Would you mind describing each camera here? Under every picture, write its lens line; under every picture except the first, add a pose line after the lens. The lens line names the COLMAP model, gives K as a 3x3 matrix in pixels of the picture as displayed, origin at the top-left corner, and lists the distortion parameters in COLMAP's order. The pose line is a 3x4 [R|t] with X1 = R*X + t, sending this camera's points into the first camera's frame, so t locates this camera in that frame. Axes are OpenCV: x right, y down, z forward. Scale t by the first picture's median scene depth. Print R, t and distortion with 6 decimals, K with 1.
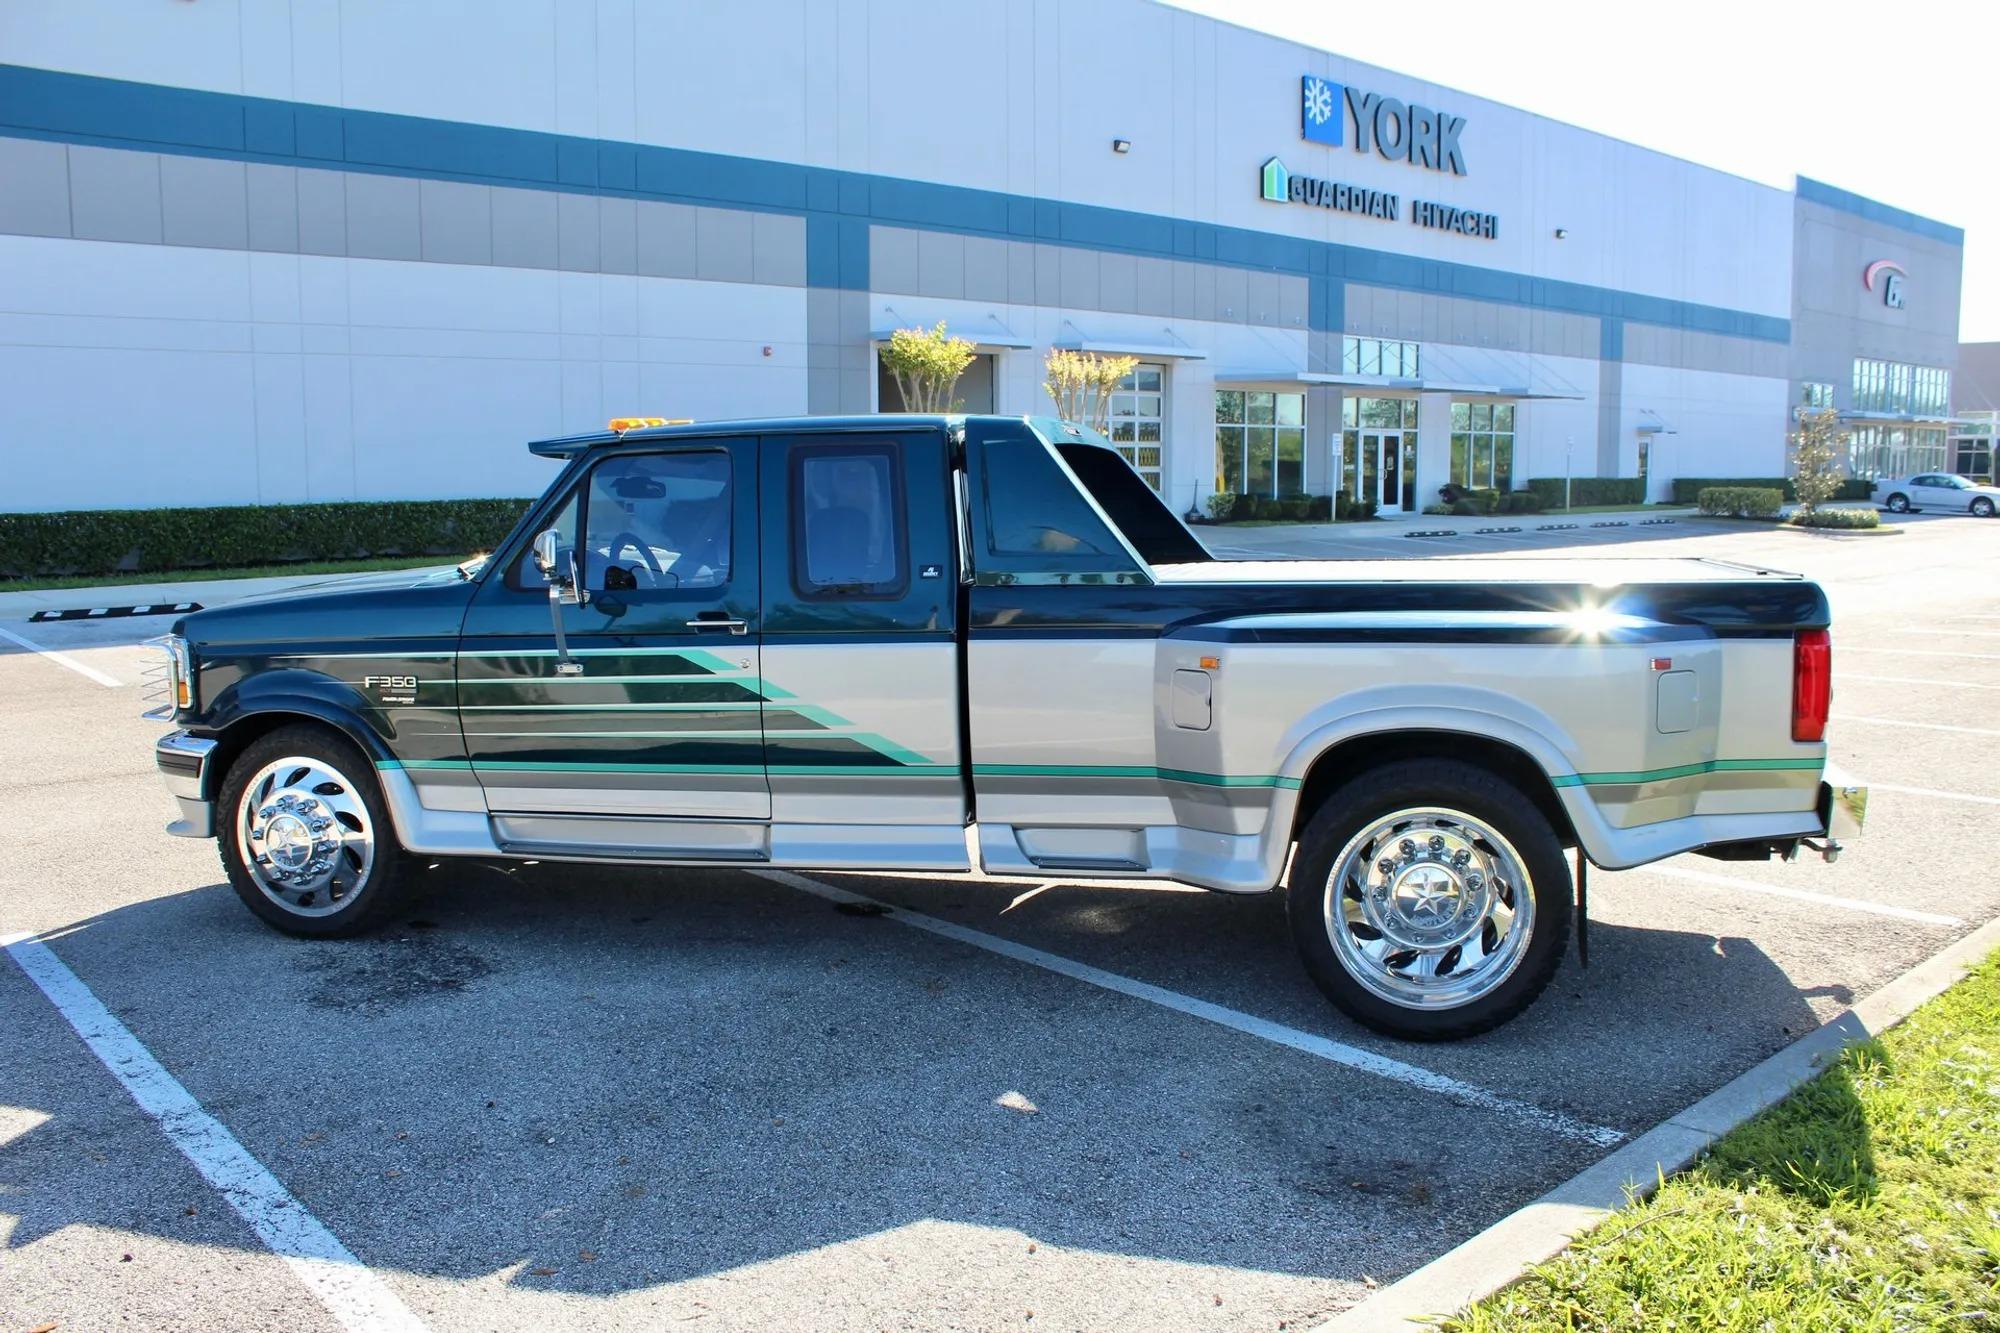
lens RADIAL K [[1669.7, 0, 1000.0], [0, 1669.7, 666.5], [0, 0, 1]] dist [-0.173156, 0.150264]
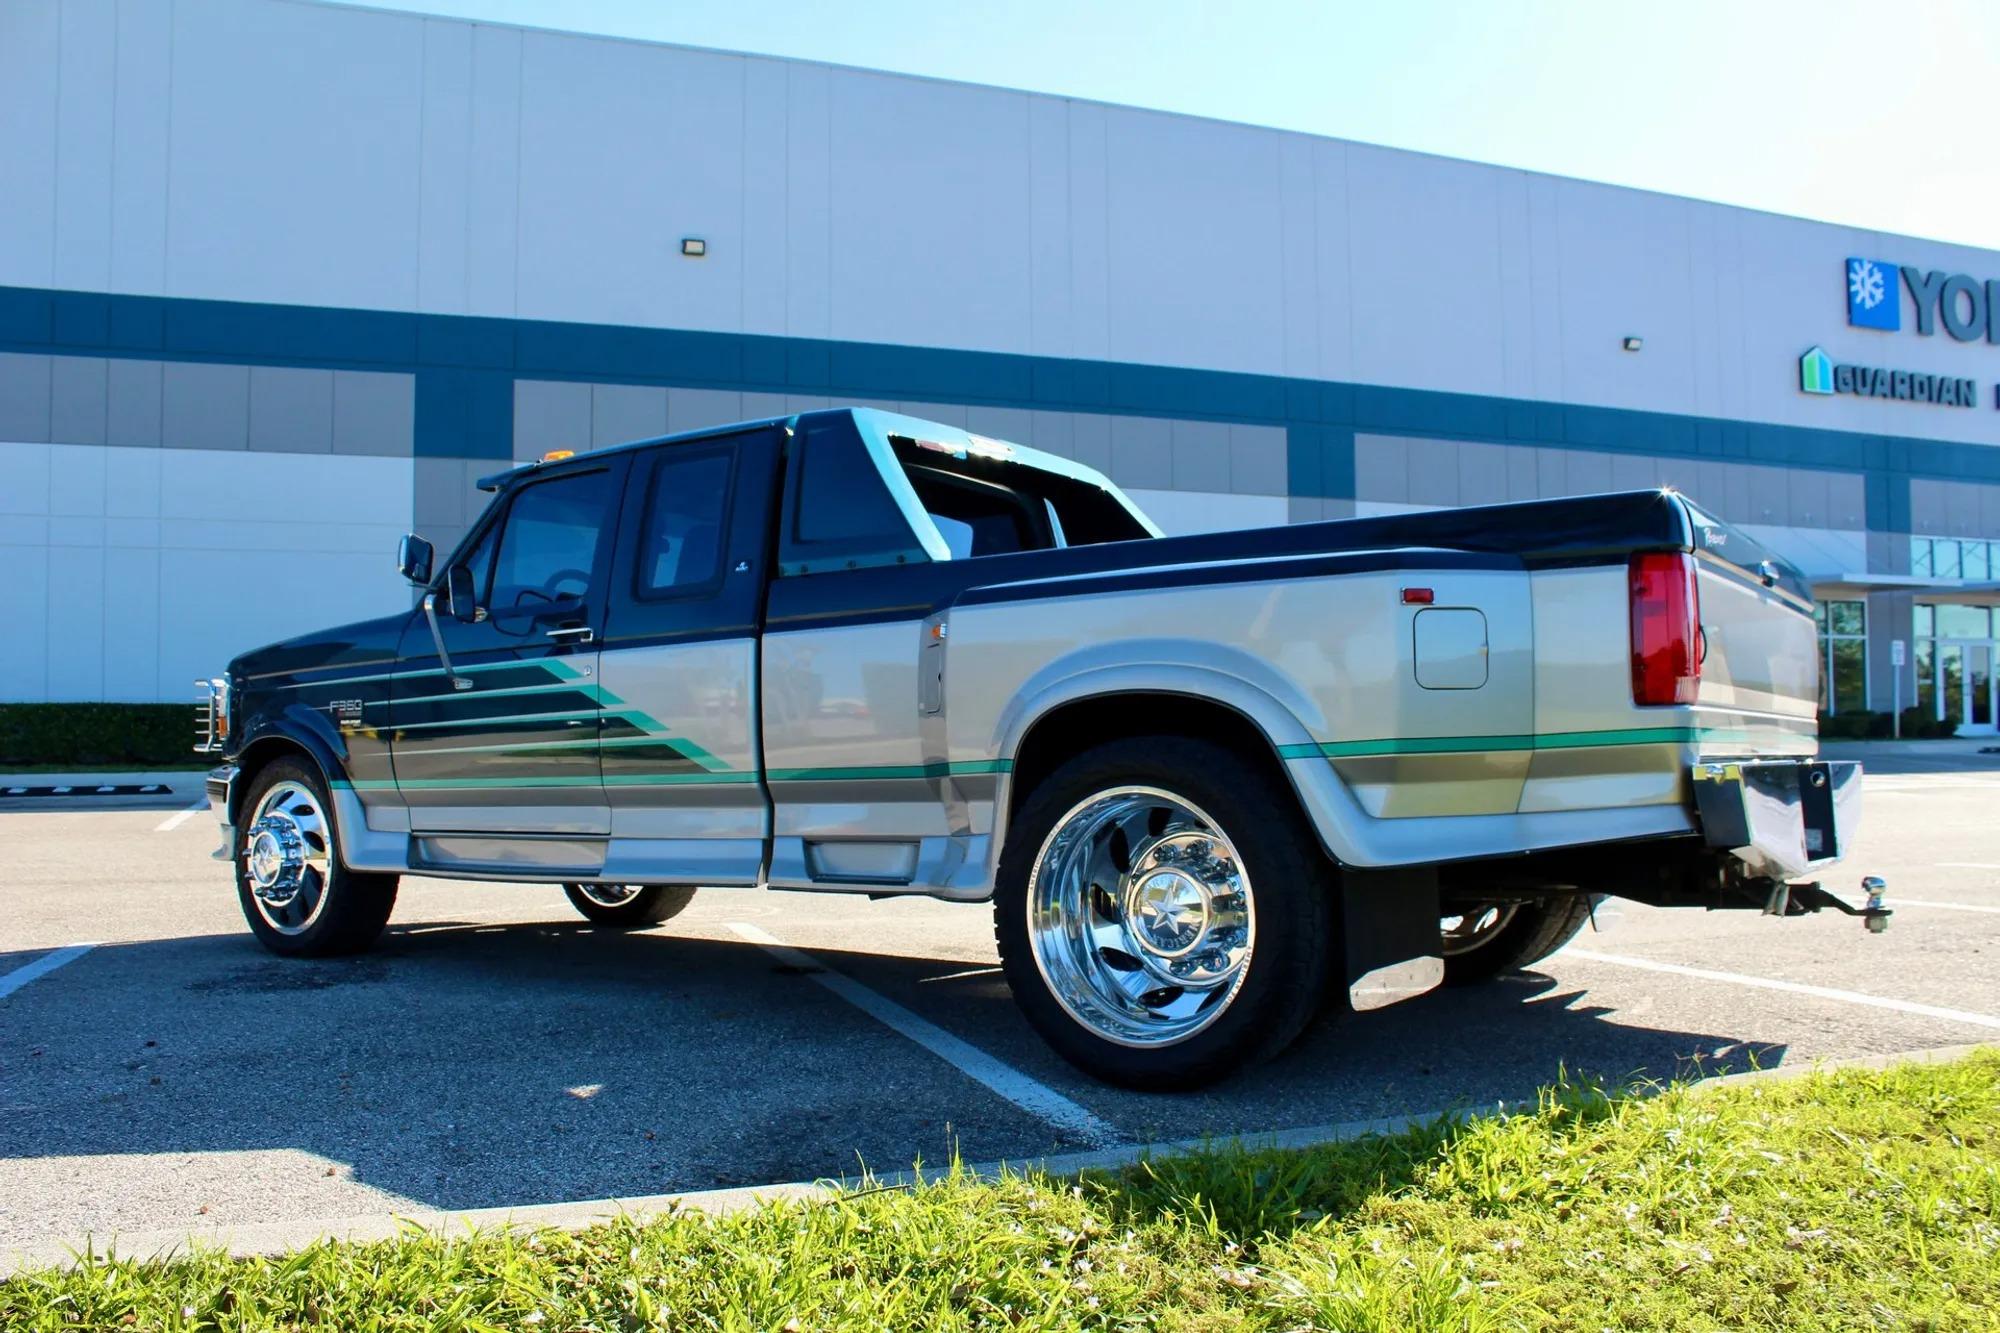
lens RADIAL K [[1652.5, 0, 992.3], [0, 1652.5, 663.9], [0, 0, 1]] dist [-0.157565, 0.121736]
pose [[0.930818, -0.016022, -0.365131, 0.378601], [-0.040530, 0.988351, -0.146692, 0.113636], [0.363229, 0.151343, 0.919326, 0.179847]]
